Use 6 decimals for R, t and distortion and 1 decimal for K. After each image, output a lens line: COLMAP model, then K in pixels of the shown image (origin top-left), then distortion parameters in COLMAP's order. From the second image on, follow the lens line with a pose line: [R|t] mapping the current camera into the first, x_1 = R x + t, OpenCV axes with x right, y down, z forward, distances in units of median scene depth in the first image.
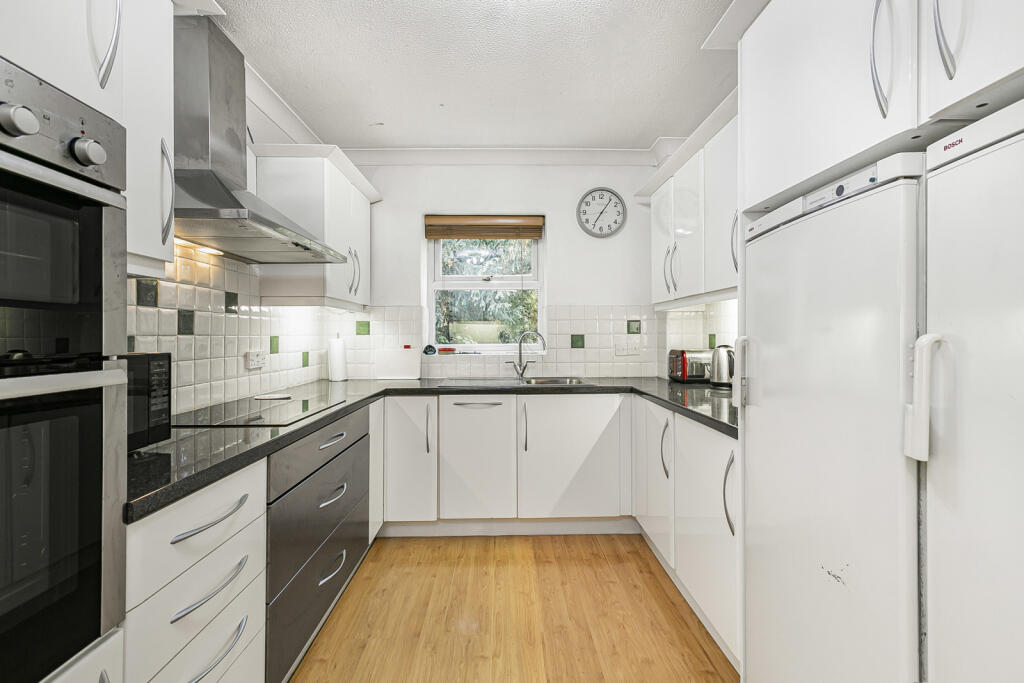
lens RADIAL K [[468.1, 0, 510.3], [0, 468.1, 334.8], [0, 0, 1]] dist [-0.002664, 0.001548]
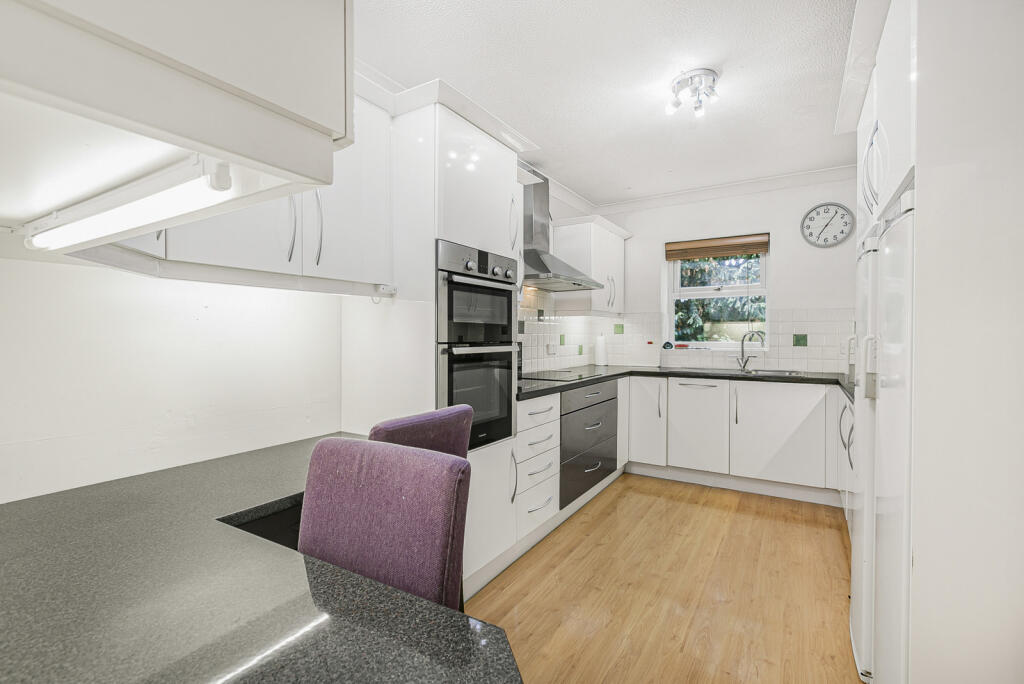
lens RADIAL K [[468.1, 0, 511.2], [0, 468.1, 337.7], [0, 0, 1]] dist [-0.002664, 0.001548]
pose [[0.841287, 0.008905, -0.540516, 0.201052], [-0.003709, 0.999936, 0.010701, -0.002722], [0.540576, -0.006998, 0.841266, -0.415774]]
